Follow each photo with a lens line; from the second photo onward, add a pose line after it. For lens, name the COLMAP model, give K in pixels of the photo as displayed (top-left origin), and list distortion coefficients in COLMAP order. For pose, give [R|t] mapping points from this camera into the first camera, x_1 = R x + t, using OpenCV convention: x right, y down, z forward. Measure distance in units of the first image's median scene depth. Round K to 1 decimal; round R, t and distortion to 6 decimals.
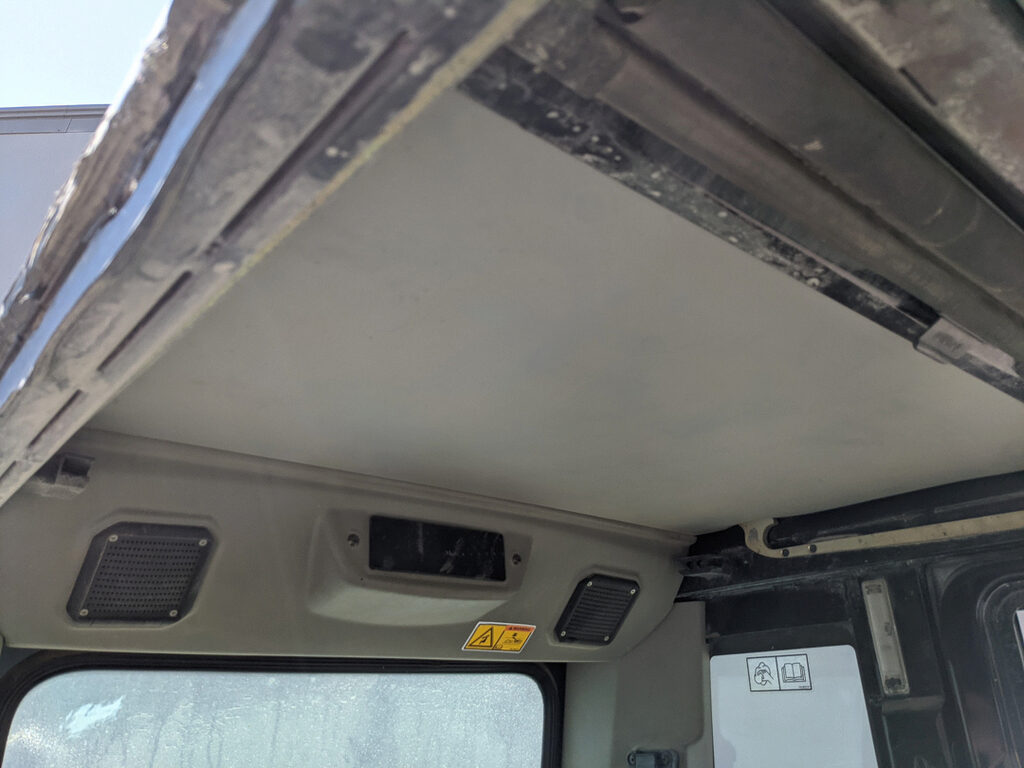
lens RADIAL K [[815.9, 0, 512.0], [0, 815.9, 384.0], [0, 0, 1]] dist [0.001715, 0.000530]
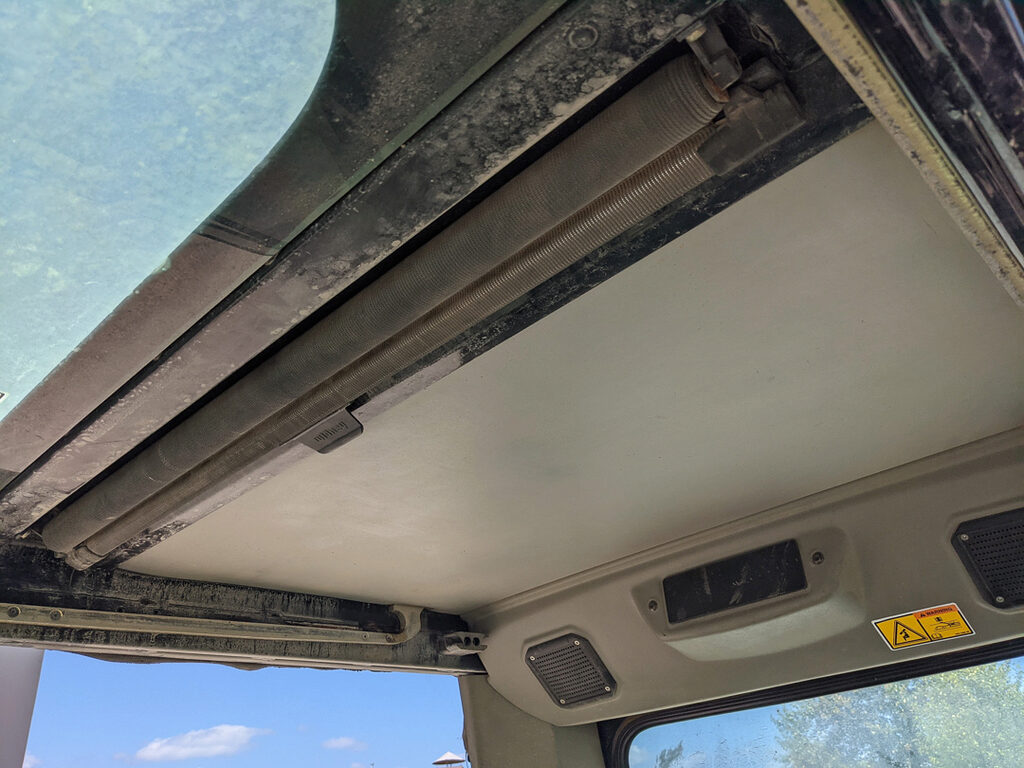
lens RADIAL K [[811.4, 0, 512.0], [0, 811.4, 384.0], [0, 0, 1]] dist [-0.005804, -0.004992]
pose [[0.112096, -0.452072, -0.884910, 0.894582], [0.464626, 0.811026, -0.355470, 0.226477], [0.878383, -0.371305, 0.300957, 0.505430]]
